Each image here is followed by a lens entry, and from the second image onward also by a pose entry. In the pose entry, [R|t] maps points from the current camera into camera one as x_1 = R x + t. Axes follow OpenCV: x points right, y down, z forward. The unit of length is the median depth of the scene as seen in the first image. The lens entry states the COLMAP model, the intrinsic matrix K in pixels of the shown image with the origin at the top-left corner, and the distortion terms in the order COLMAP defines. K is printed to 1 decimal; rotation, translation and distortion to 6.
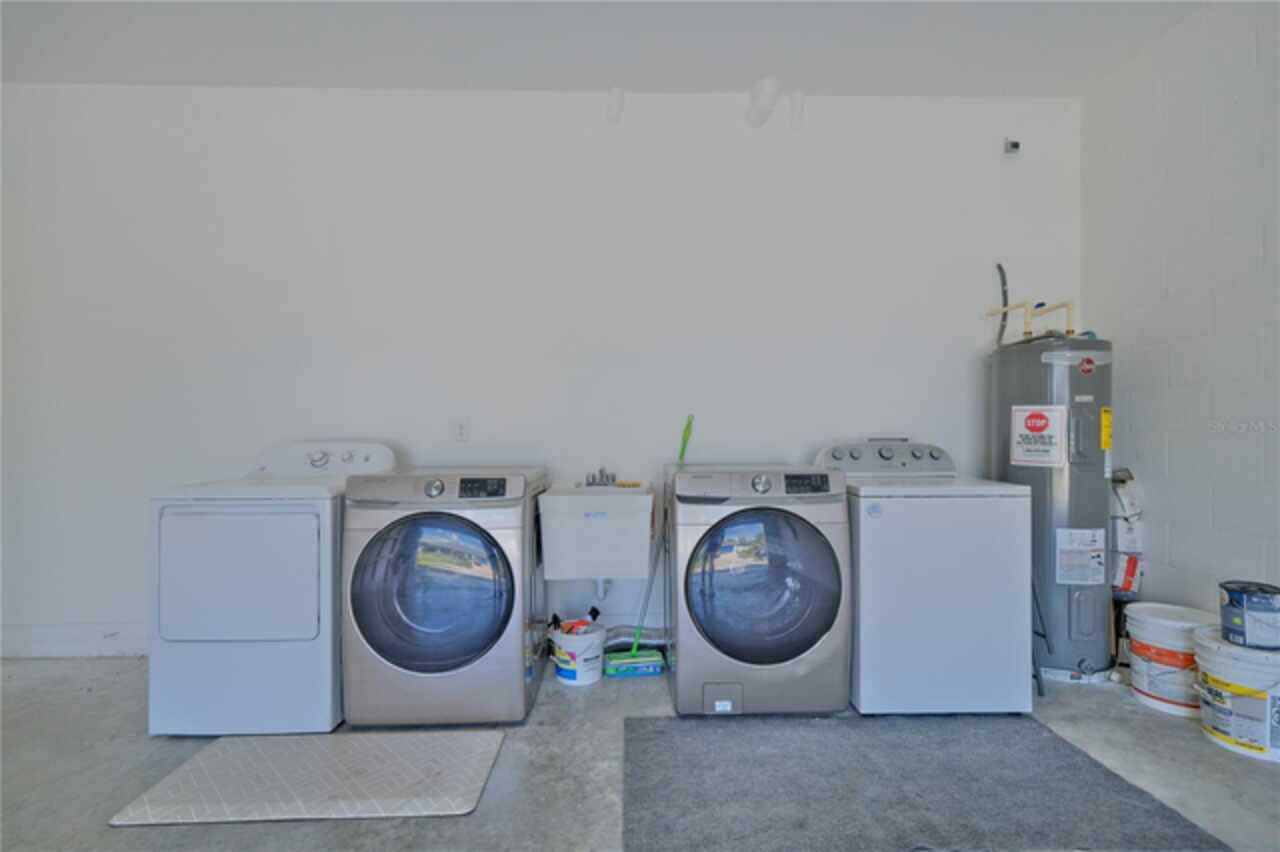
lens RADIAL K [[590.8, 0, 641.2], [0, 590.8, 431.9], [0, 0, 1]] dist [0.004014, 0.000432]
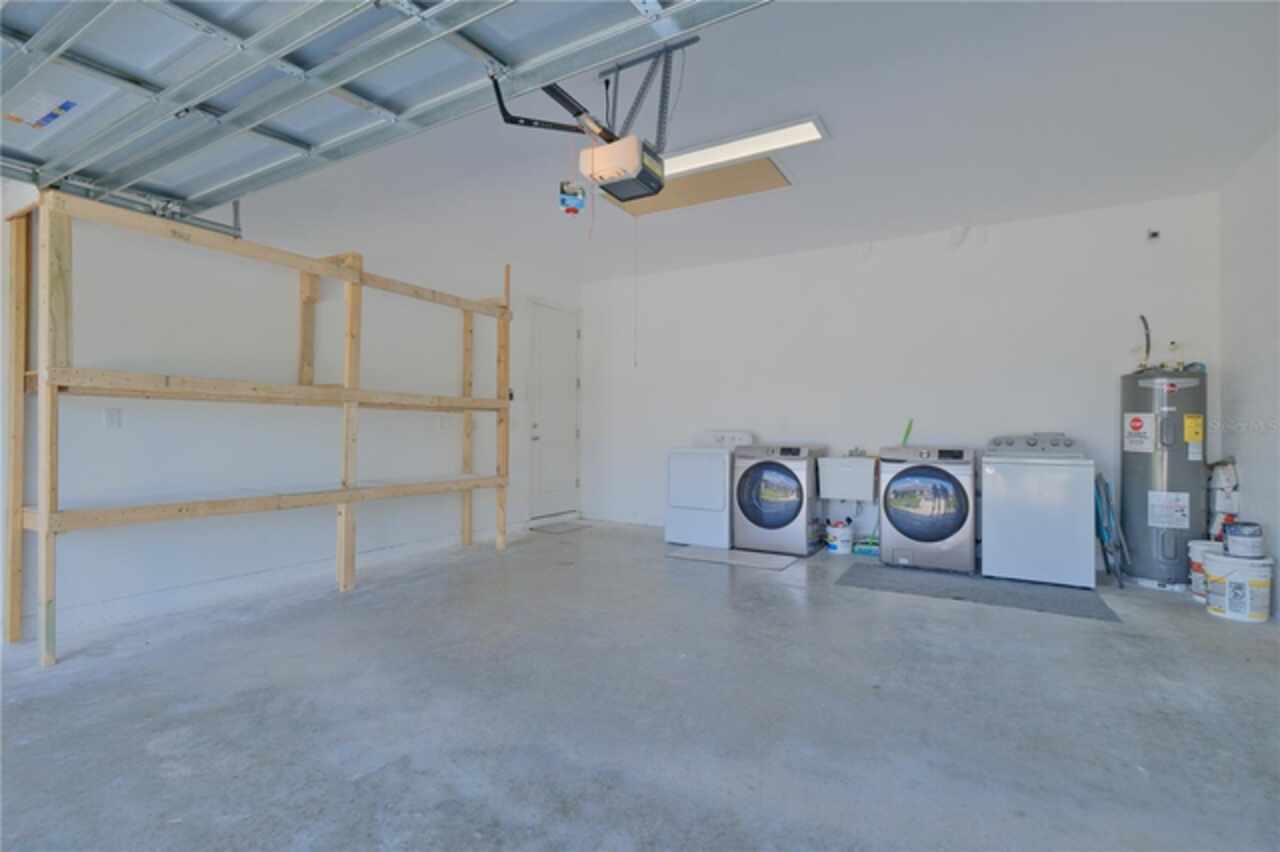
lens RADIAL K [[590.8, 0, 640.4], [0, 590.8, 425.6], [0, 0, 1]] dist [0.004014, 0.000432]
pose [[0.849129, 0.006304, -0.528148, 0.388268], [-0.005903, 0.999980, 0.002446, -0.007947], [0.528153, 0.001041, 0.849149, -1.084626]]
